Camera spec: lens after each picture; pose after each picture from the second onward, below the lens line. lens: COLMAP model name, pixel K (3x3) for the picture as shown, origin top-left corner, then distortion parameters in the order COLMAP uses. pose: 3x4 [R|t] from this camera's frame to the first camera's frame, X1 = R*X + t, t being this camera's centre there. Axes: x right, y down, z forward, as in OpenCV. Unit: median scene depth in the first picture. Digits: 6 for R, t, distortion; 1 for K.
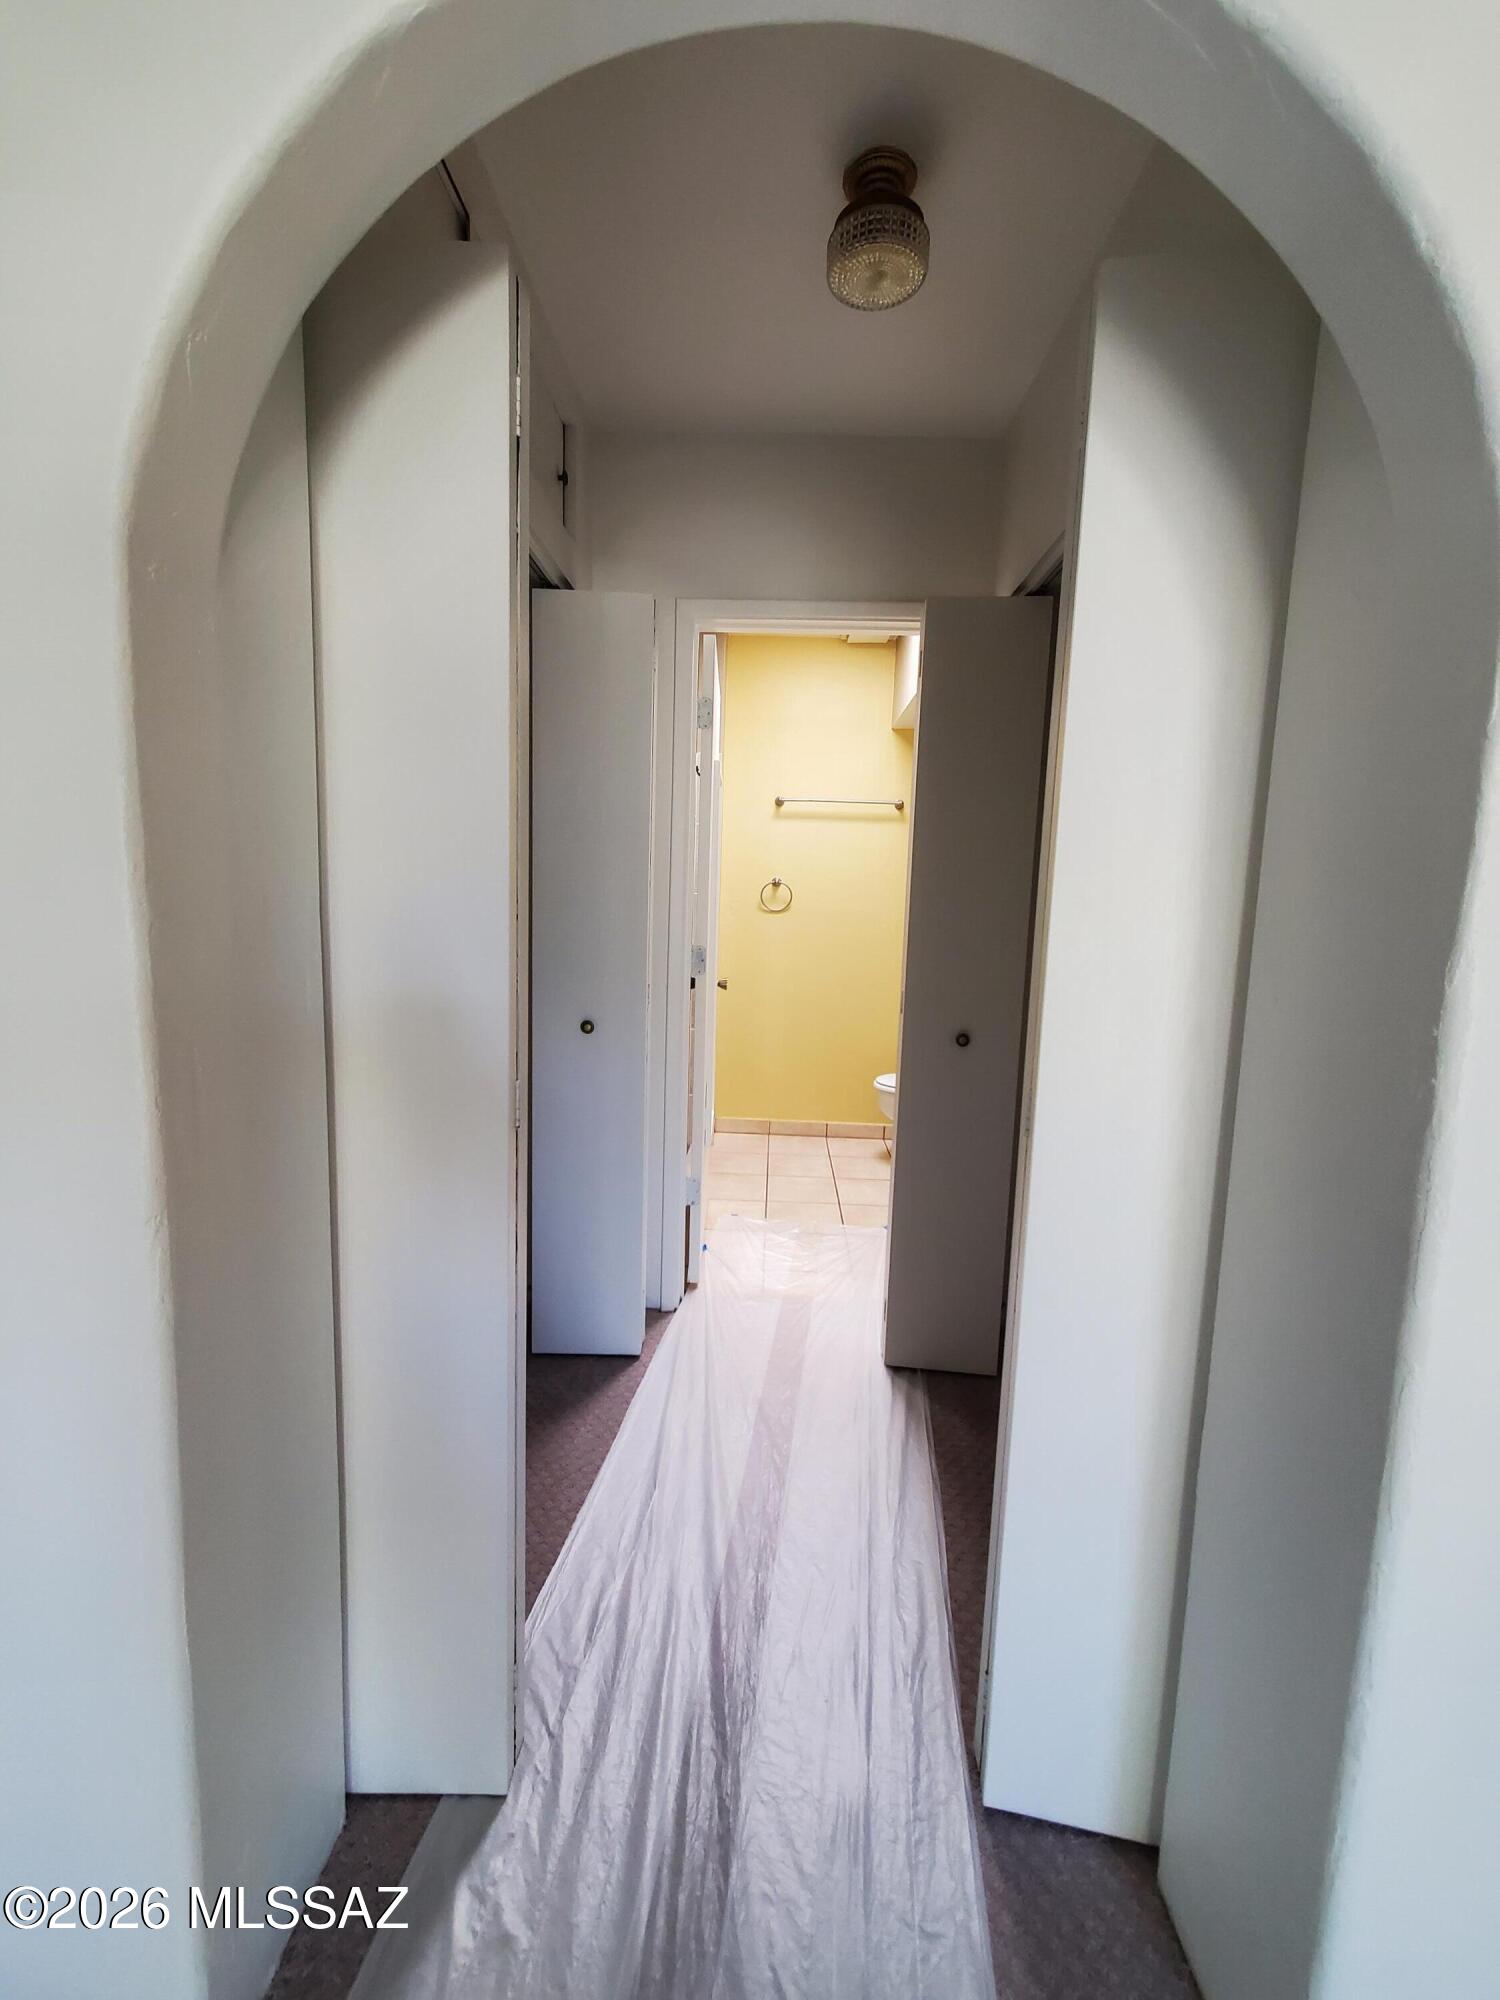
lens RADIAL K [[786.3, 0, 741.6], [0, 786.3, 984.4], [0, 0, 1]] dist [0.003005, -0.000210]
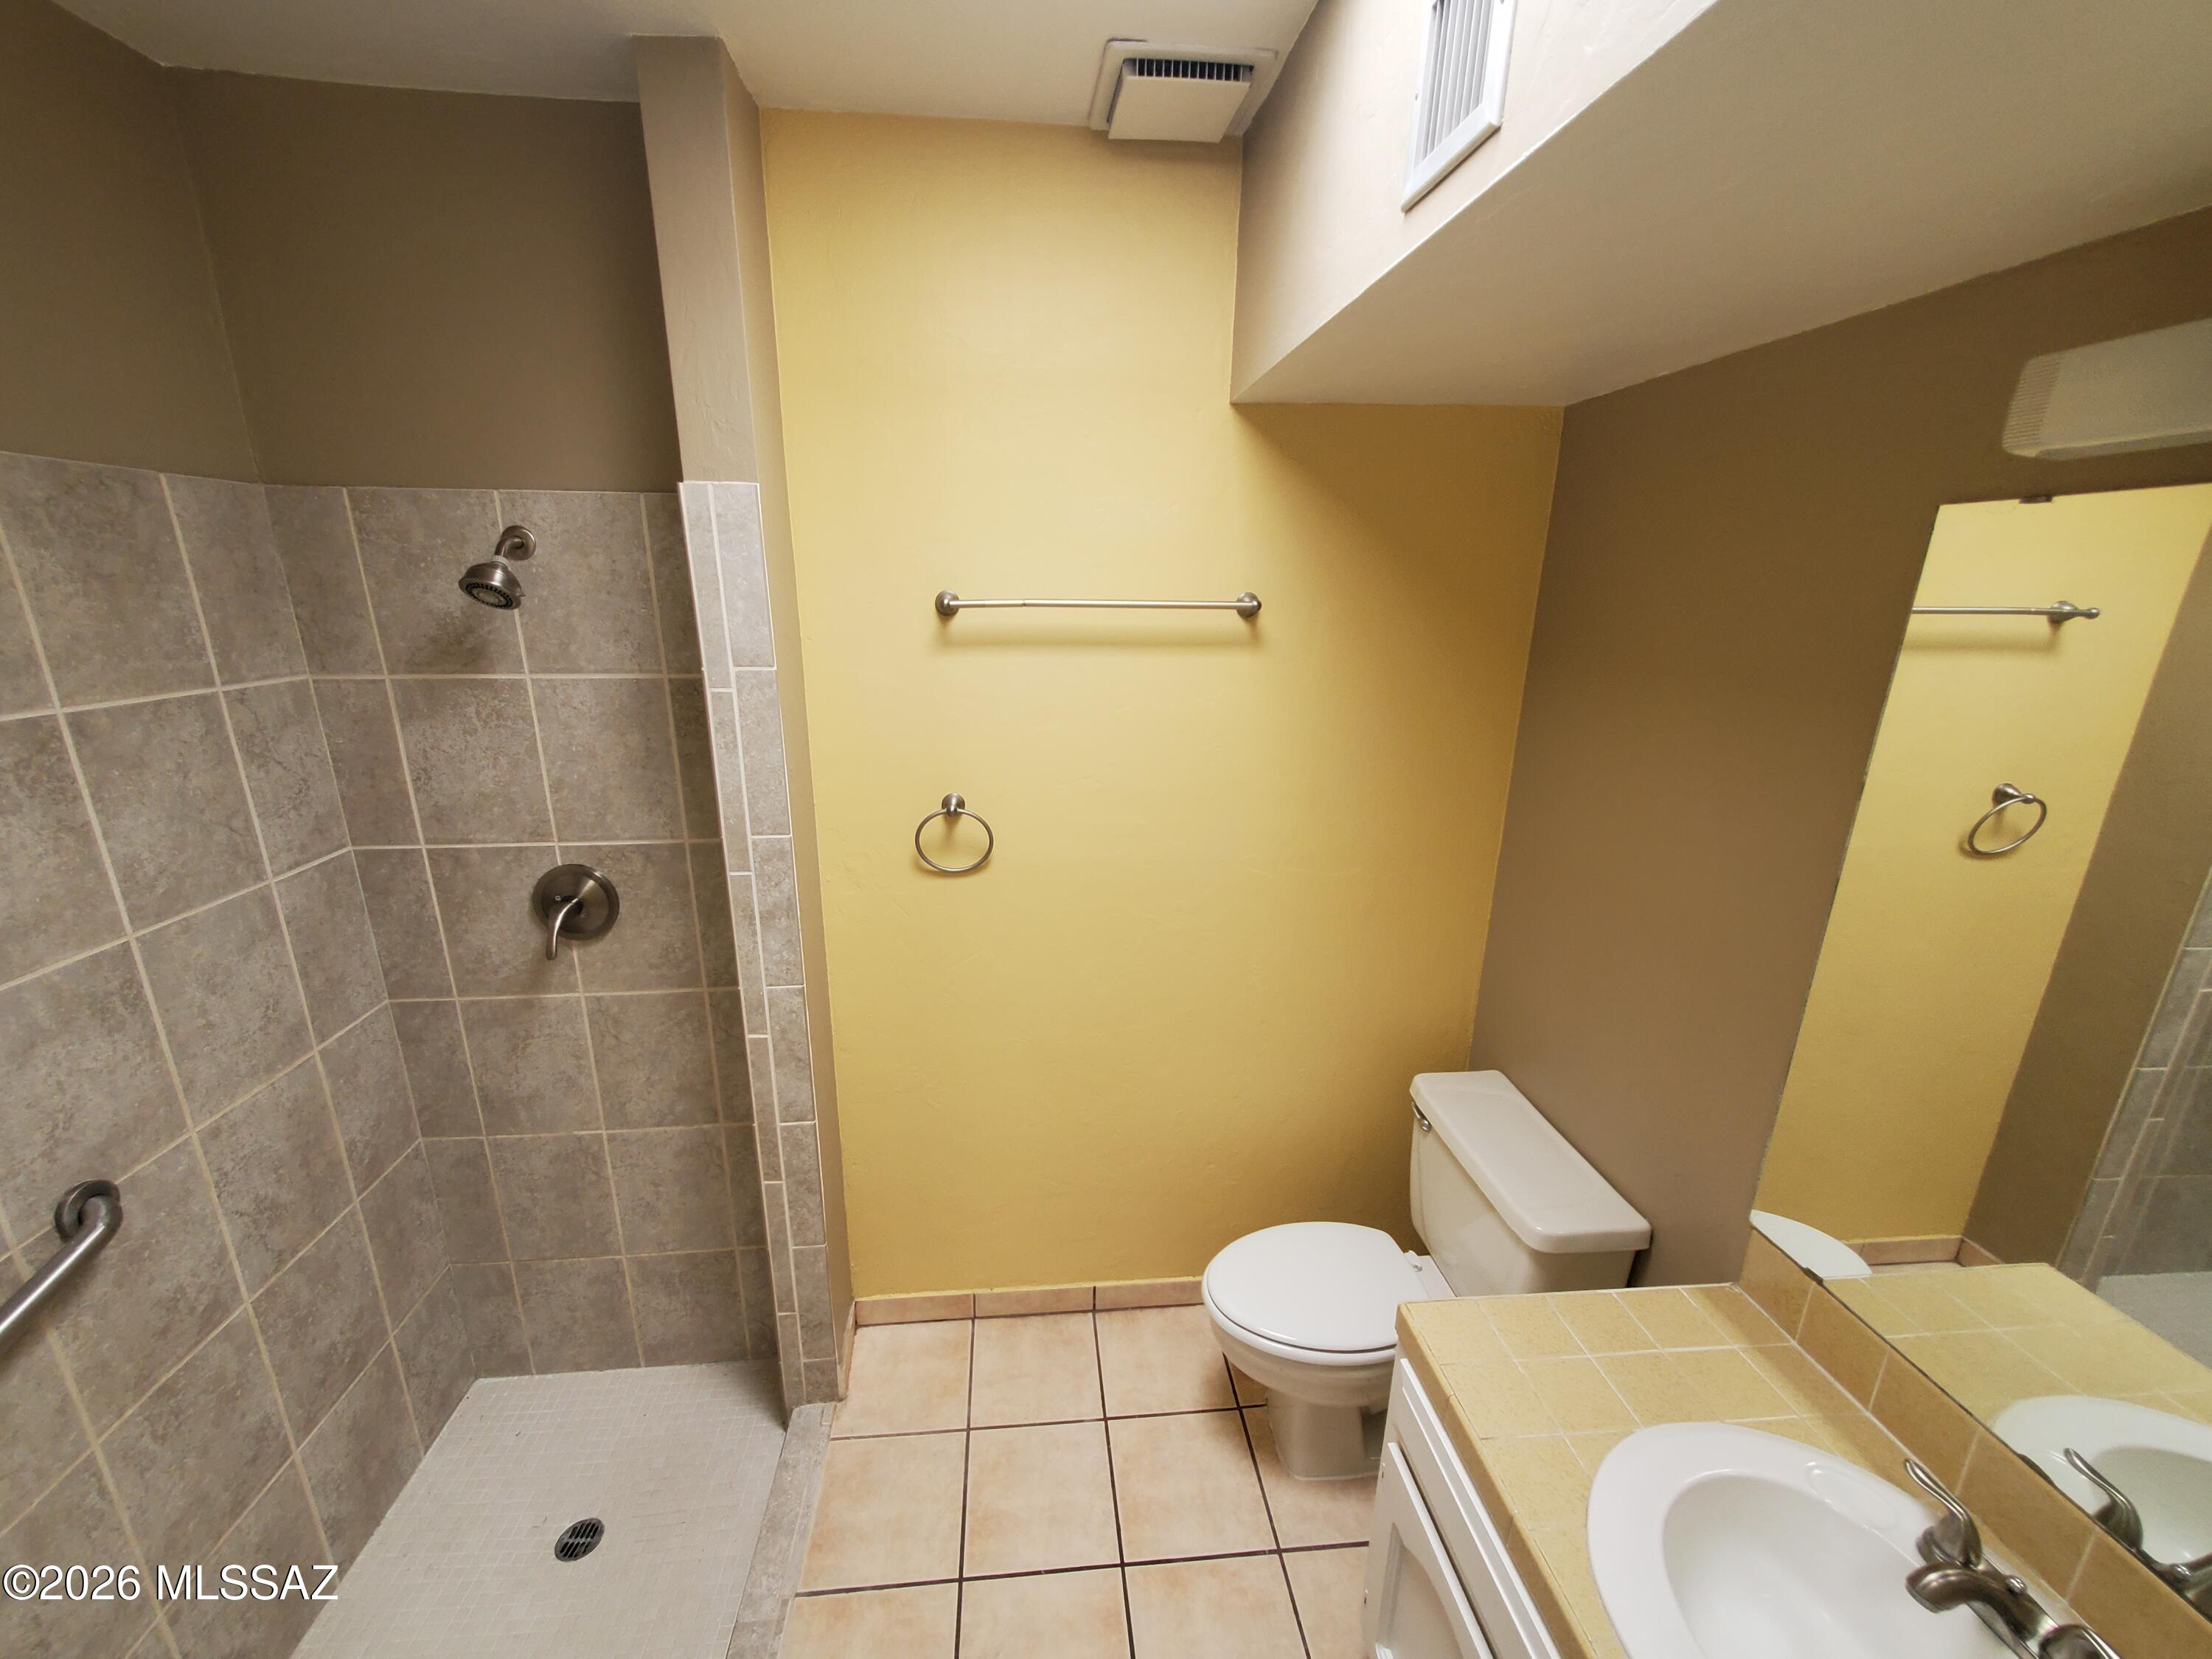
lens RADIAL K [[869.7, 0, 1085.1], [0, 869.7, 837.6], [0, 0, 1]] dist [0.003005, -0.000210]
pose [[0.991807, -0.056413, 0.114617, 0.078297], [0.036509, 0.984963, 0.168861, -0.245863], [-0.122420, -0.163293, 0.978953, 0.717393]]
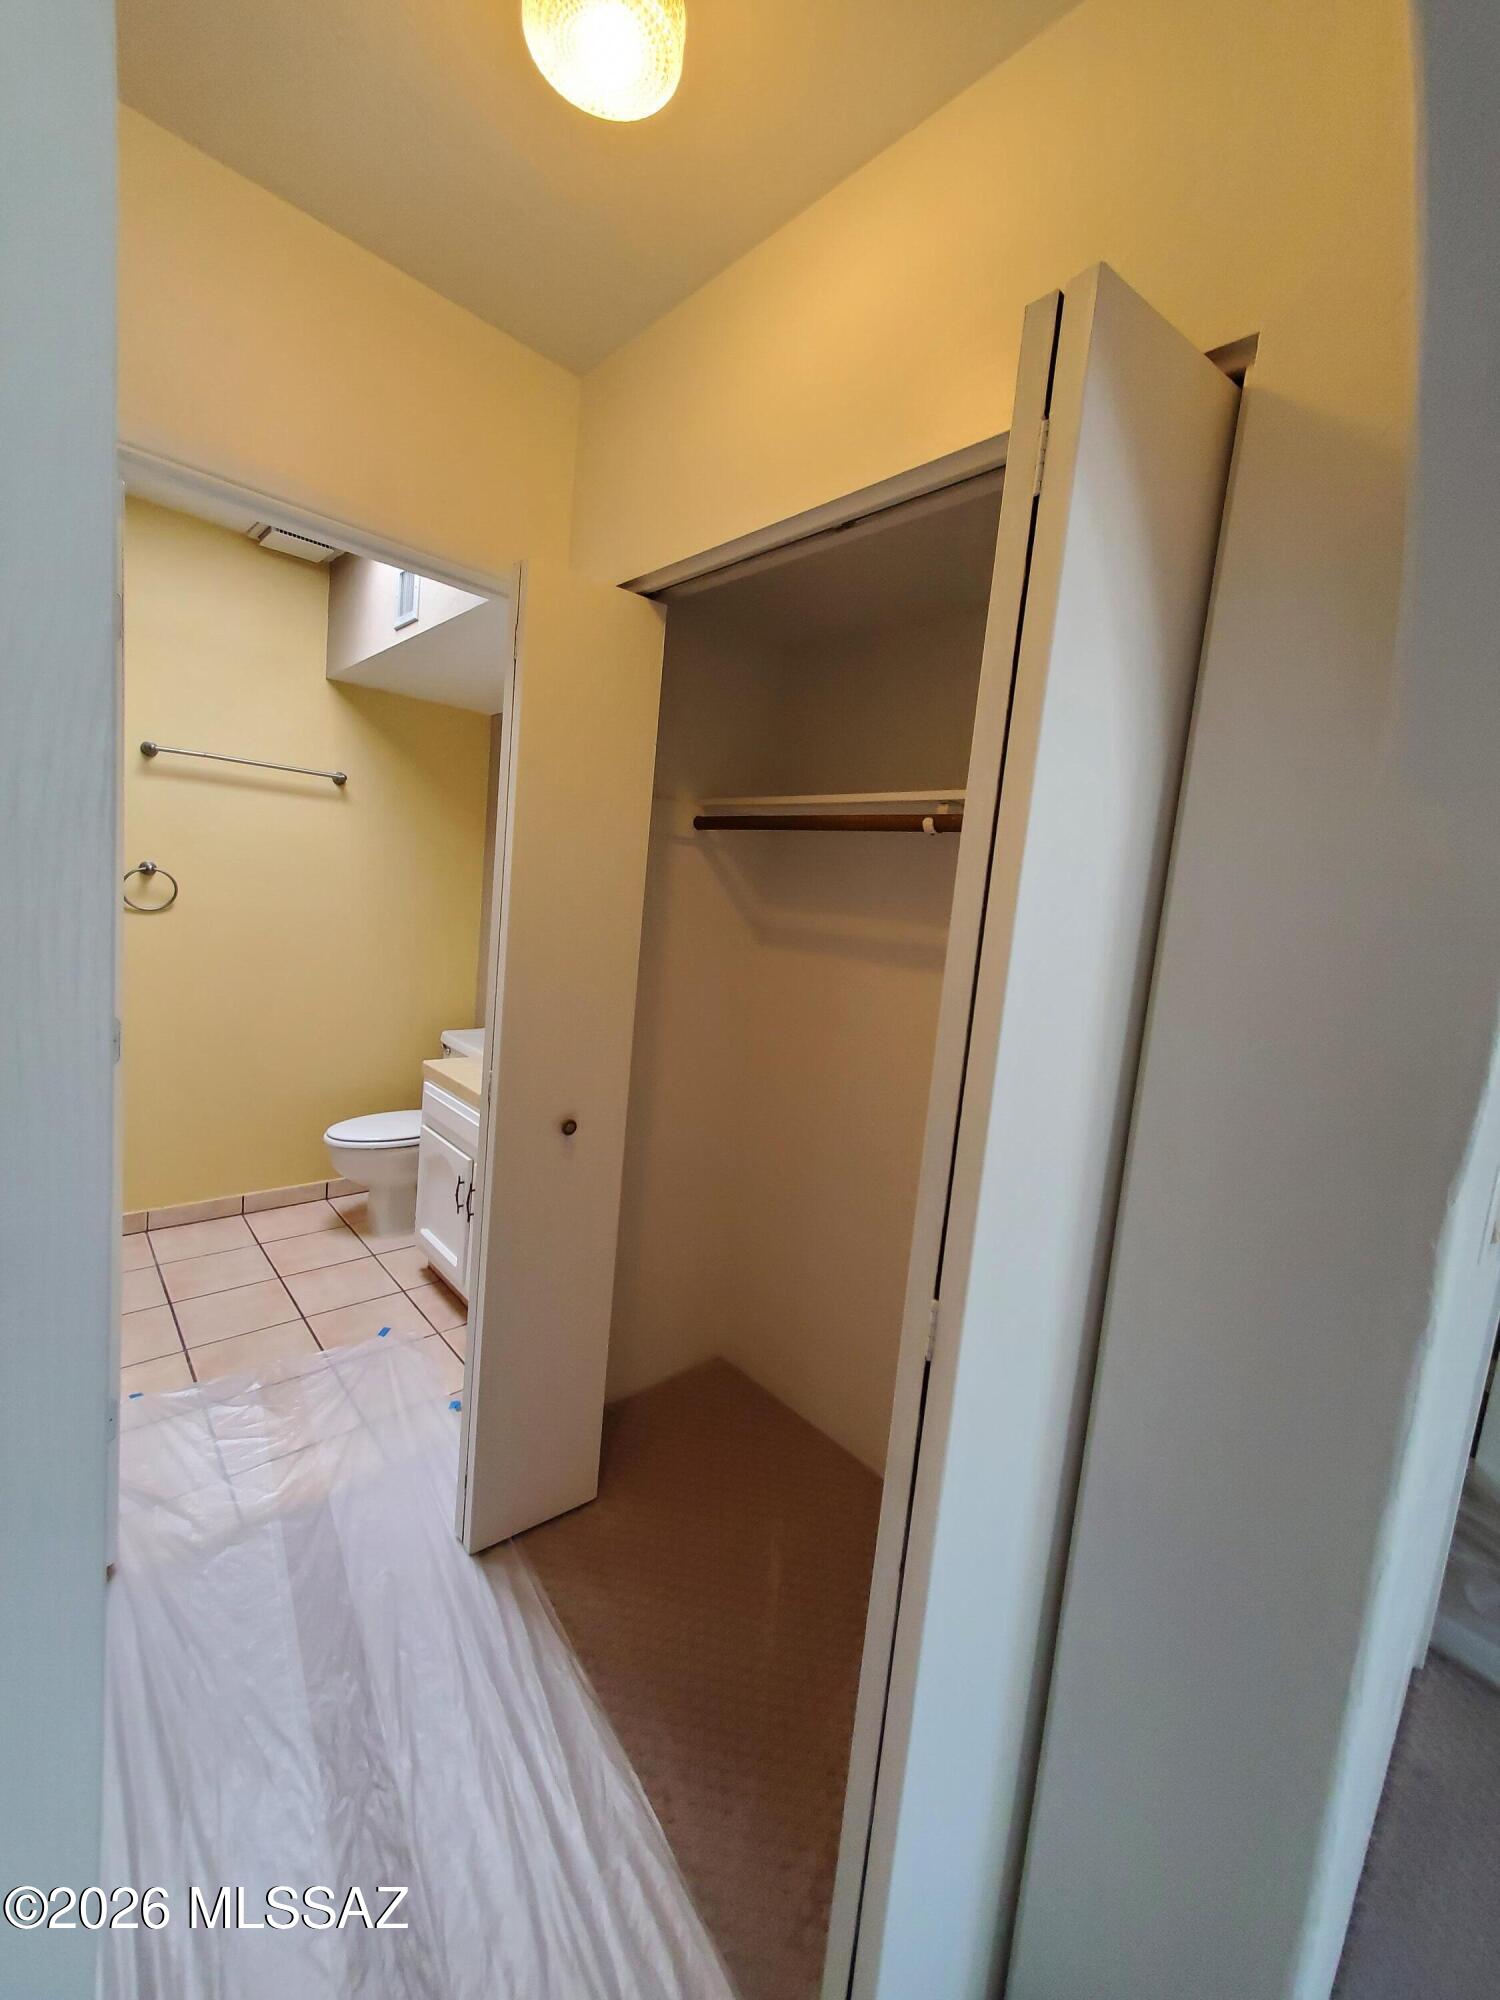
lens RADIAL K [[786.3, 0, 742.4], [0, 786.3, 980.9], [0, 0, 1]] dist [0.003005, -0.000210]
pose [[0.705945, -0.043079, 0.706955, -0.103300], [0.014133, 0.998807, 0.046750, -0.074568], [-0.708126, -0.023011, 0.705711, 0.197205]]
